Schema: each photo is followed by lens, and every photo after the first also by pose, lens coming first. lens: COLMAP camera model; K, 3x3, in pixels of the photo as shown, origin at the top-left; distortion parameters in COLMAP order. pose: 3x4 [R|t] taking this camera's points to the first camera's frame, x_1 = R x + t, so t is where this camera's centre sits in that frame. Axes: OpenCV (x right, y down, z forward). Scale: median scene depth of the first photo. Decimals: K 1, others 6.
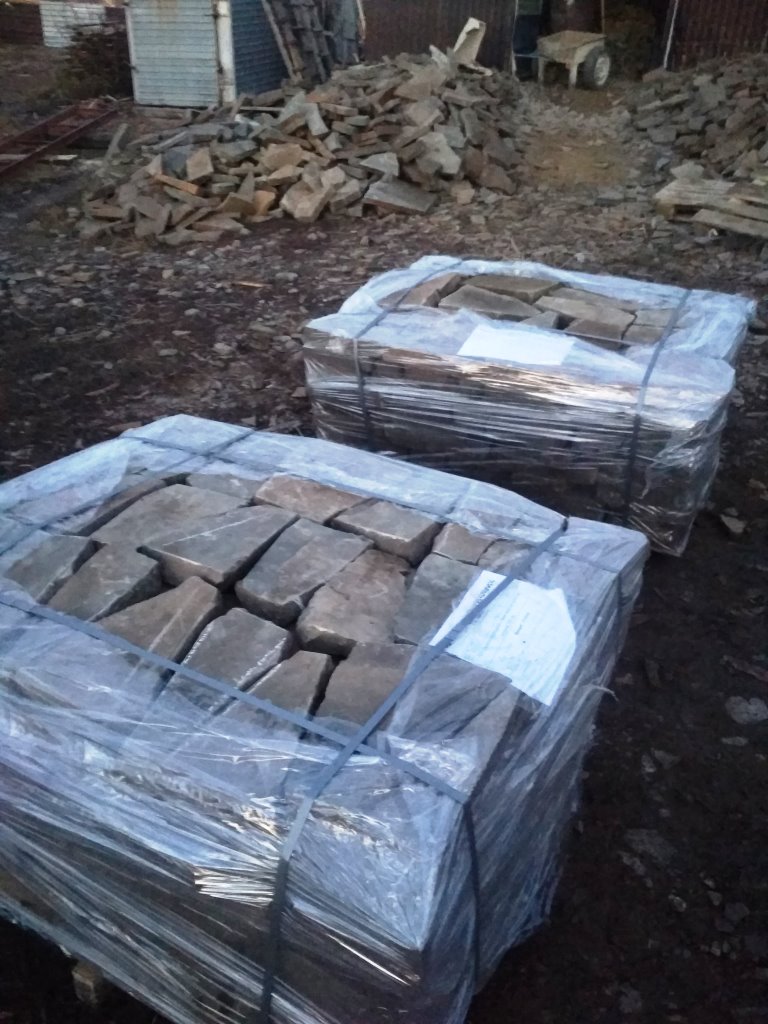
lens RADIAL K [[919.2, 0, 384.0], [0, 919.2, 512.0], [0, 0, 1]] dist [0.120421, -0.247825]
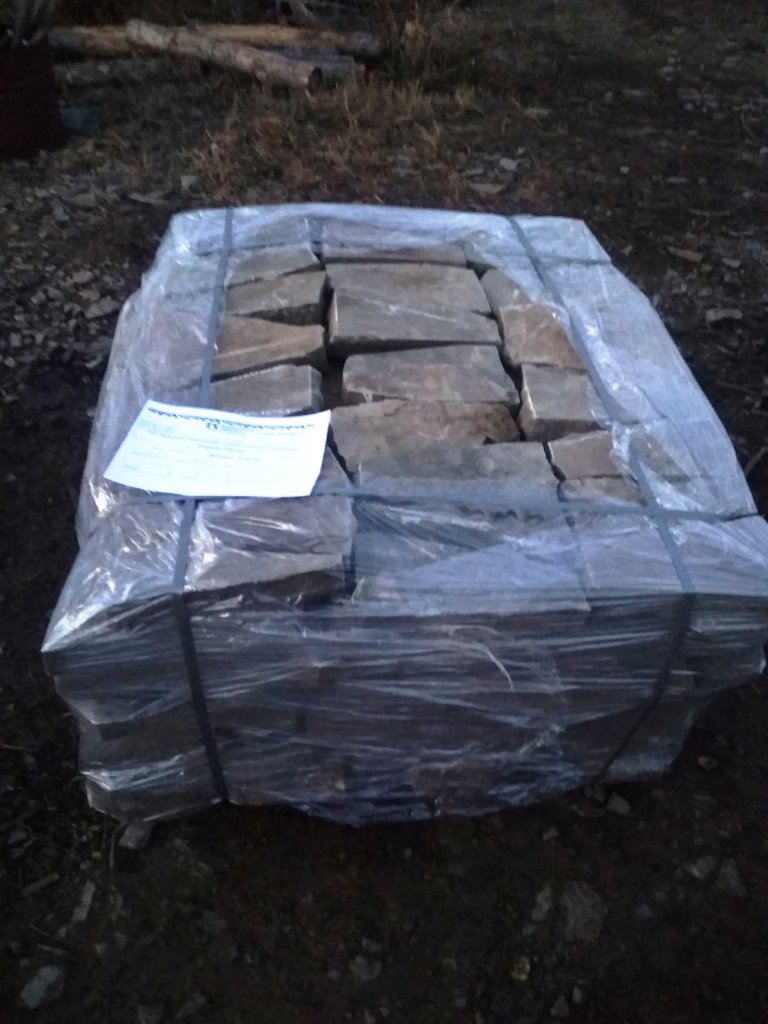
lens RADIAL K [[919.2, 0, 384.0], [0, 919.2, 512.0], [0, 0, 1]] dist [0.120421, -0.247825]
pose [[0.559510, 0.548565, -0.621309, 0.522341], [-0.437707, 0.832134, 0.340537, -0.123627], [0.703819, 0.081418, 0.705698, 0.318773]]
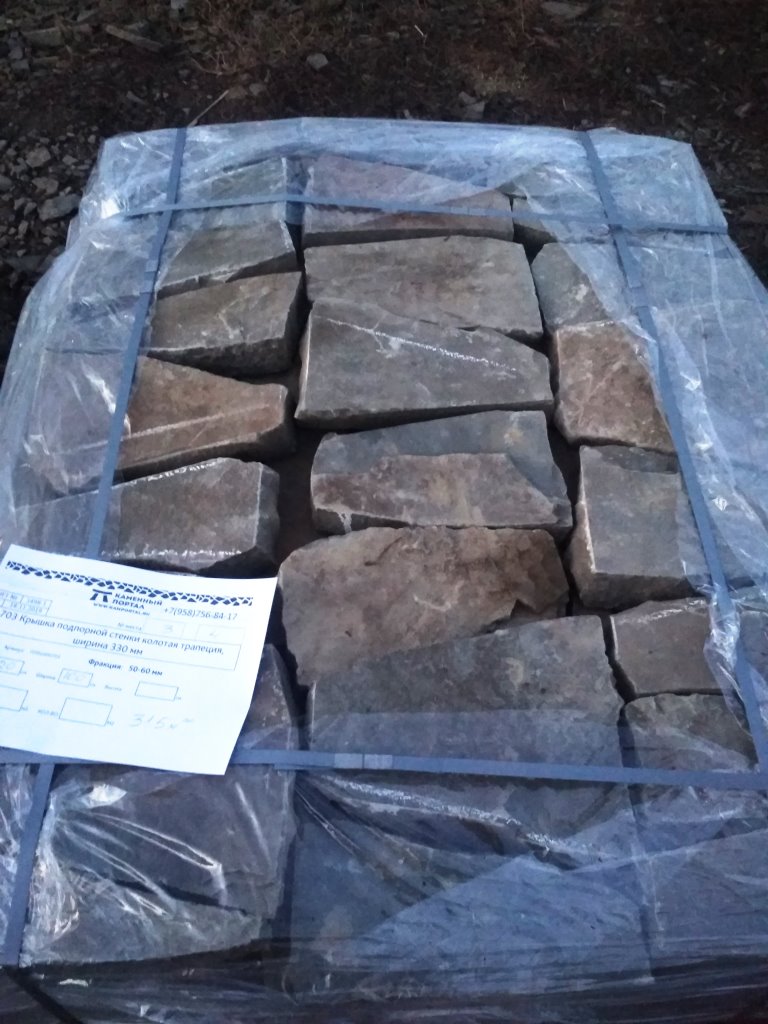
lens RADIAL K [[919.2, 0, 384.0], [0, 919.2, 512.0], [0, 0, 1]] dist [0.120421, -0.247825]
pose [[0.509297, 0.694091, -0.508777, 0.221917], [-0.425353, 0.716957, 0.552311, -0.248191], [0.748126, -0.064881, 0.660378, 0.545155]]
